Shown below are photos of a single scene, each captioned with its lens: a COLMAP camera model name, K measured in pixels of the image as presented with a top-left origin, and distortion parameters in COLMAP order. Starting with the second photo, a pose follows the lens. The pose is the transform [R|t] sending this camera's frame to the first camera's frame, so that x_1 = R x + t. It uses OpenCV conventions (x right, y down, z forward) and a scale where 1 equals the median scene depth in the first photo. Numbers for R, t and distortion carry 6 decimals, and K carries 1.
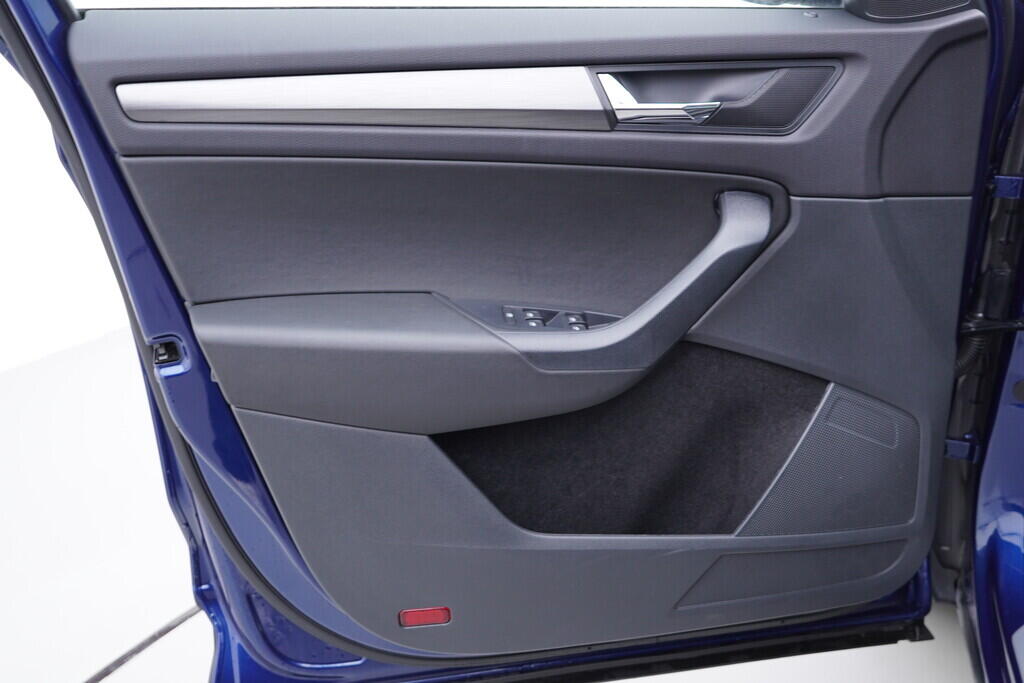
lens RADIAL K [[1058.3, 0, 516.0], [0, 1058.3, 341.1], [0, 0, 1]] dist [0.001289, 0.015274]
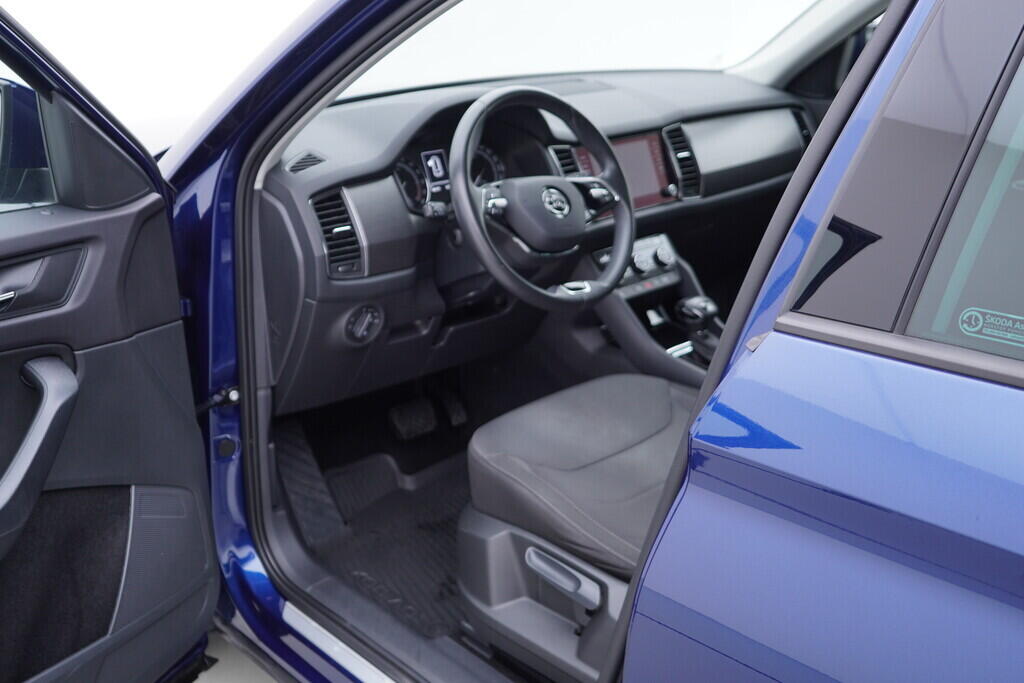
lens RADIAL K [[1058.3, 0, 516.0], [0, 1058.3, 341.1], [0, 0, 1]] dist [0.001289, 0.015274]
pose [[0.526253, -0.241322, 0.815366, -0.490961], [0.333357, 0.940676, 0.063254, -0.054644], [-0.782260, 0.238521, 0.575480, -0.133888]]
